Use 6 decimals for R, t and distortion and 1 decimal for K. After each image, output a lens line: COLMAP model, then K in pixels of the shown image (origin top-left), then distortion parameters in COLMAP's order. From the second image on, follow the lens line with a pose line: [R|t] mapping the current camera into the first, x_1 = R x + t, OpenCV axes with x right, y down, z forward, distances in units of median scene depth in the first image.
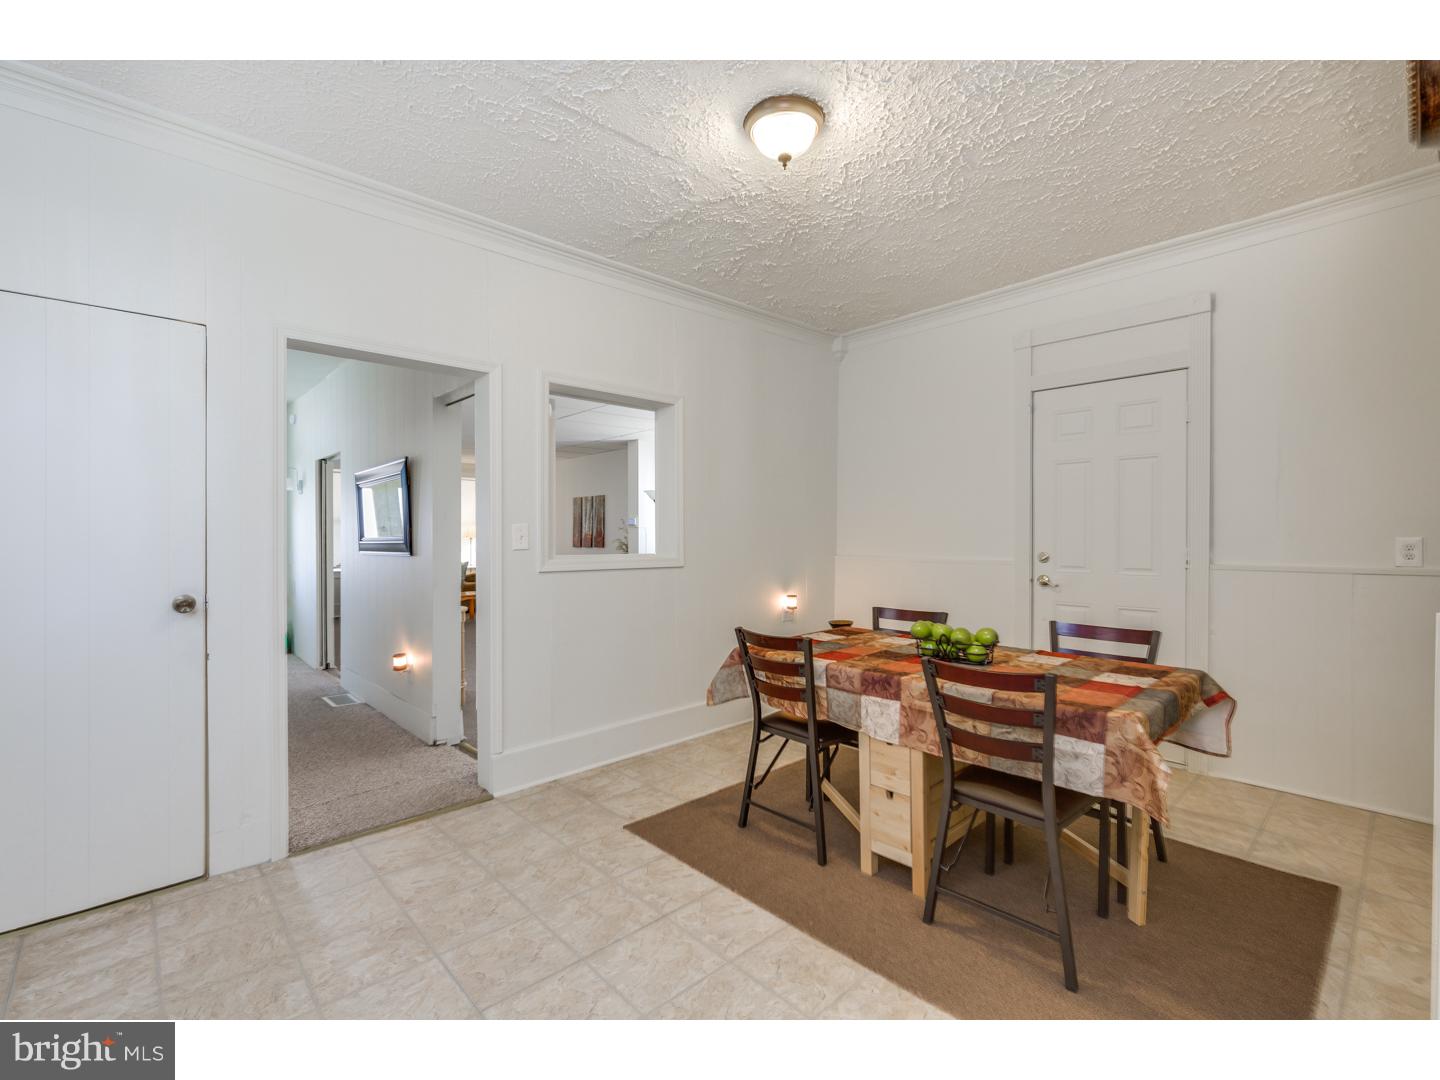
lens RADIAL K [[657.3, 0, 717.0], [0, 657.3, 539.2], [0, 0, 1]] dist [0.002159, -0.001822]
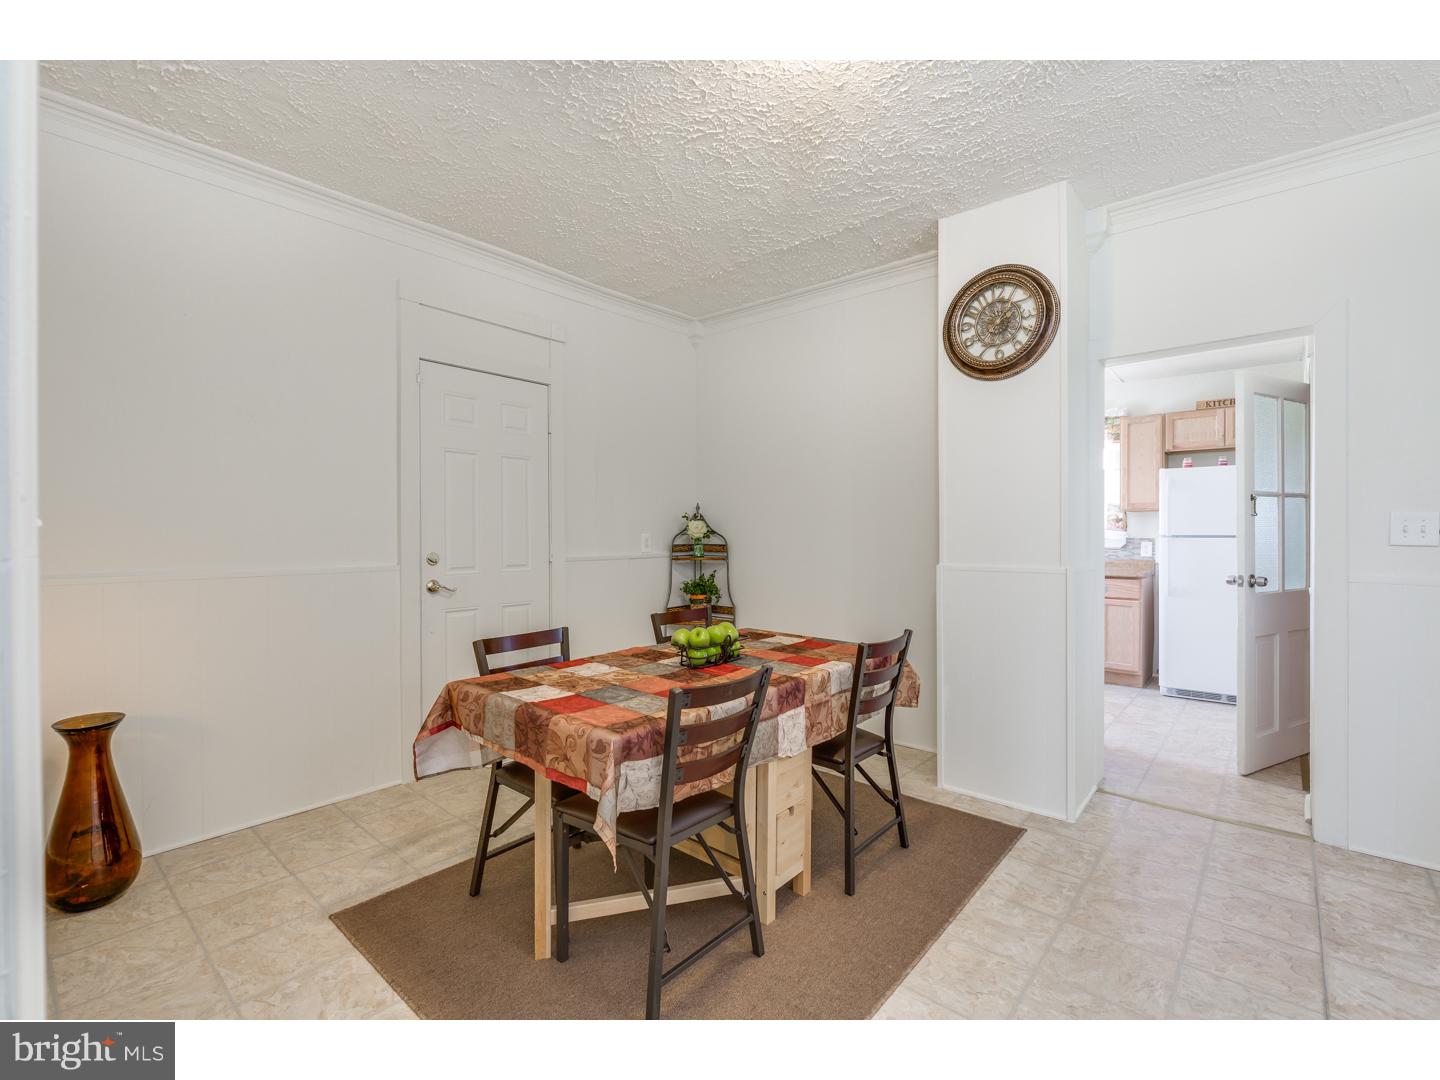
lens RADIAL K [[657.3, 0, 725.5], [0, 657.3, 534.2], [0, 0, 1]] dist [0.002159, -0.001822]
pose [[-0.128246, -0.000865, 0.991742, -0.627208], [0.007443, 0.999971, 0.001834, -0.004611], [-0.991714, 0.007617, -0.128236, 1.172339]]
